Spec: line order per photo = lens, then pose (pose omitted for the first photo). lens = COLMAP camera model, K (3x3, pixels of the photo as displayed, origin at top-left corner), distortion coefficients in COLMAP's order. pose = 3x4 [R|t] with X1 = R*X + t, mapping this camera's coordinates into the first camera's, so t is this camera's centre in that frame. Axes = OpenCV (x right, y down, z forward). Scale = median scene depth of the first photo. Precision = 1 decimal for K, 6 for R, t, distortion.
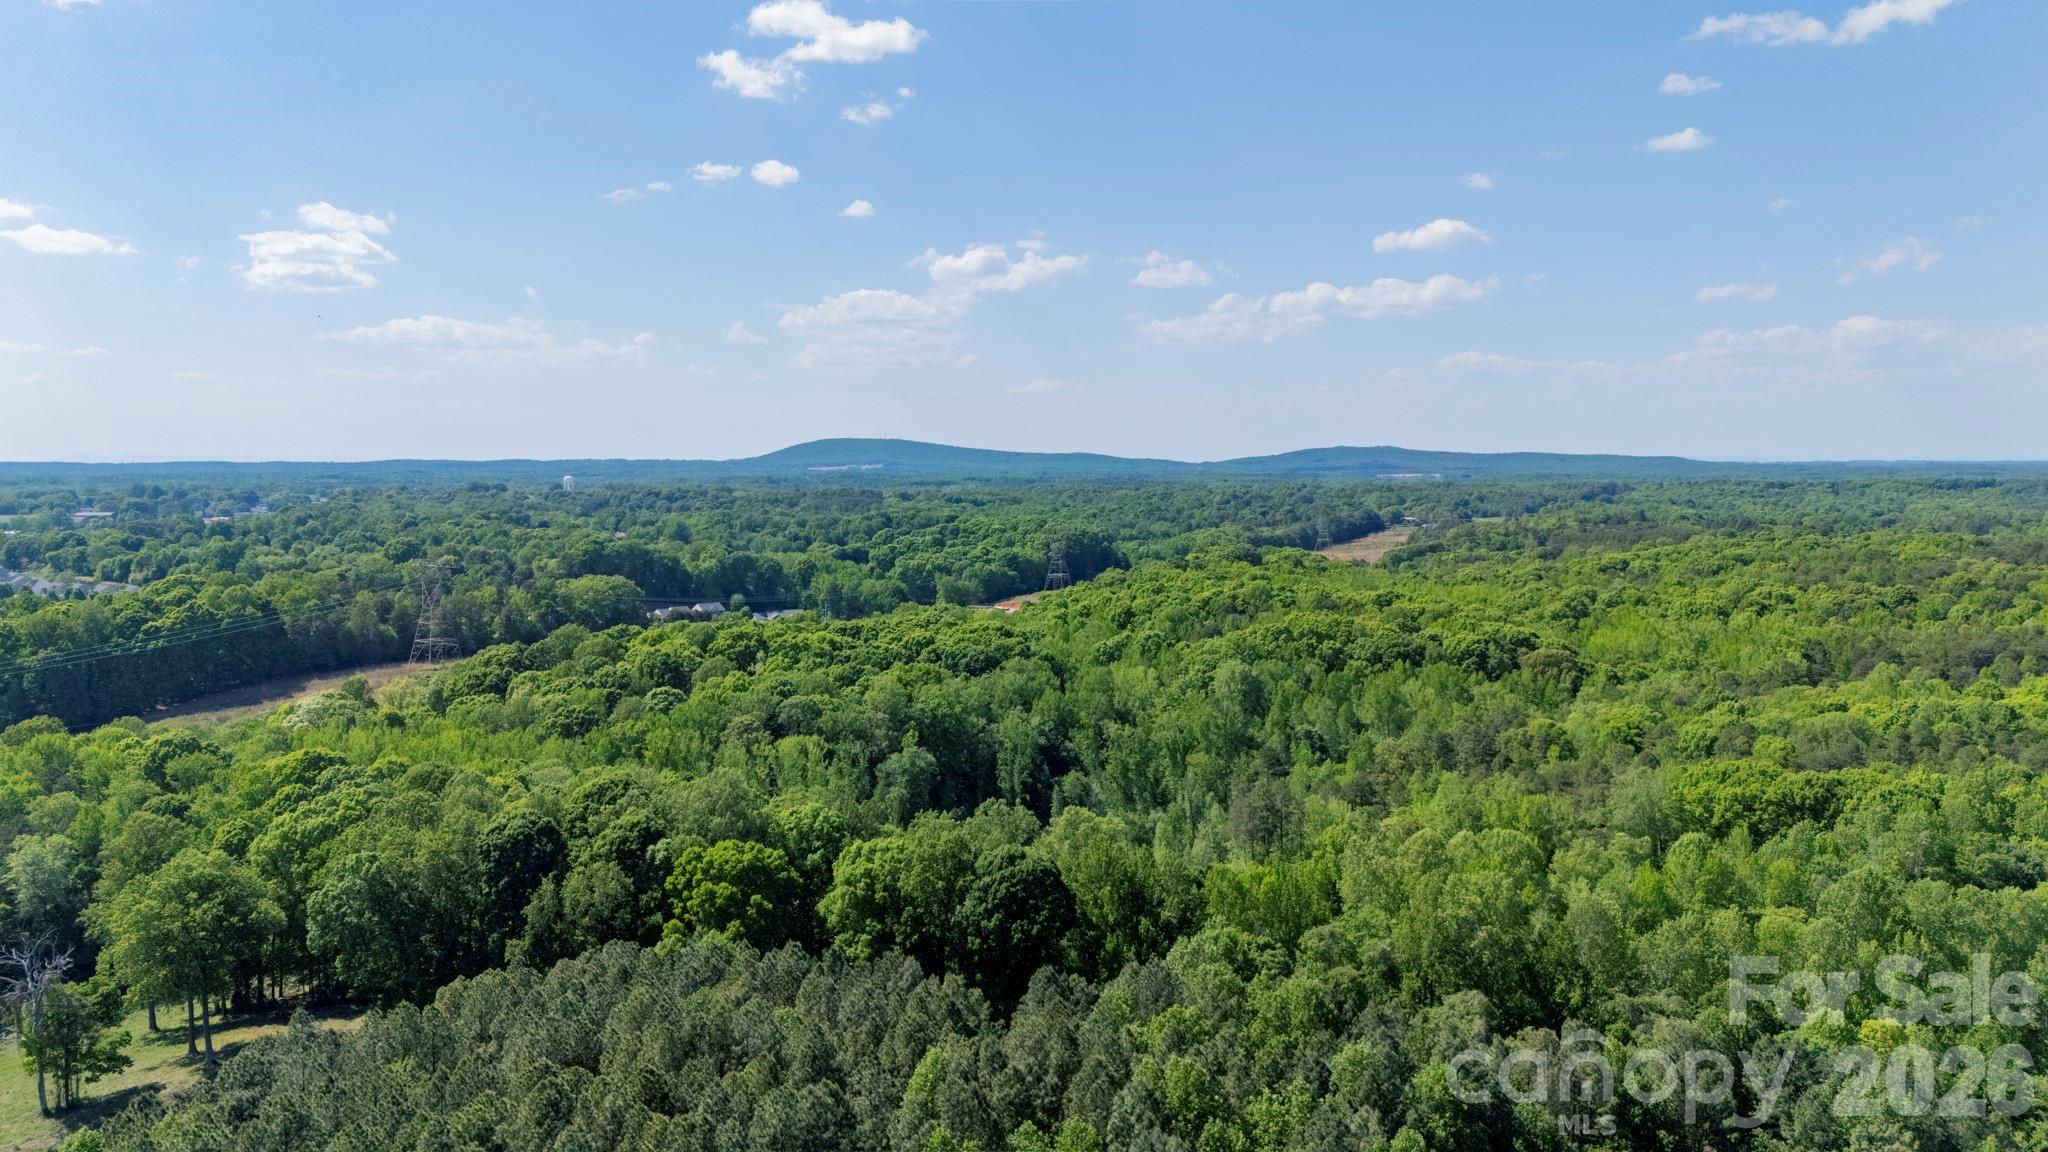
lens RADIAL K [[1488.0, 0, 1024.0], [0, 1488.0, 576.0], [0, 0, 1]] dist [0.094157, -0.076395]
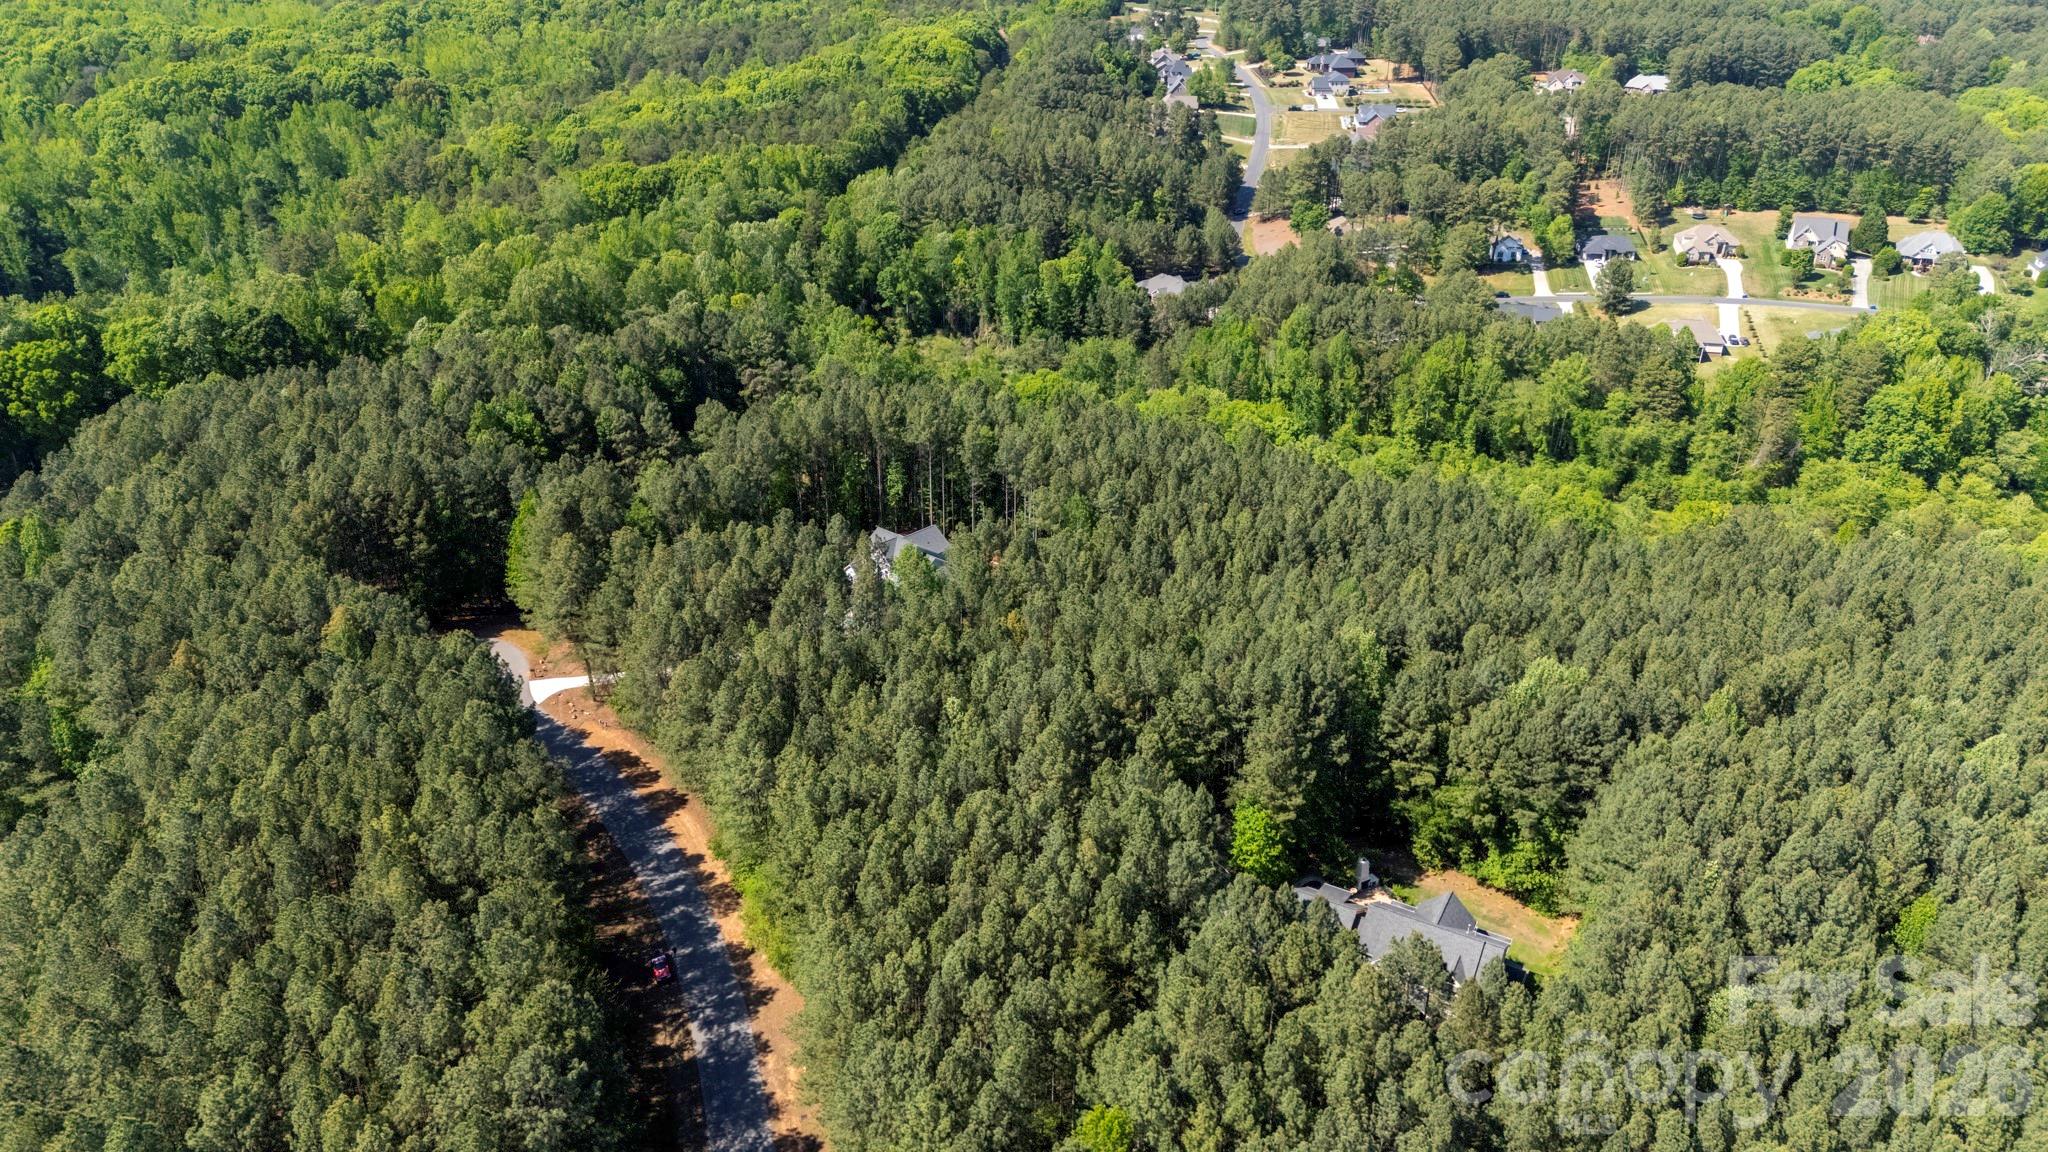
lens RADIAL K [[1488.0, 0, 1024.0], [0, 1488.0, 576.0], [0, 0, 1]] dist [0.094157, -0.076395]
pose [[0.698297, -0.324947, 0.637802, -0.268438], [0.044661, 0.909065, 0.414253, -0.086289], [-0.714414, -0.260787, 0.649310, -0.320835]]
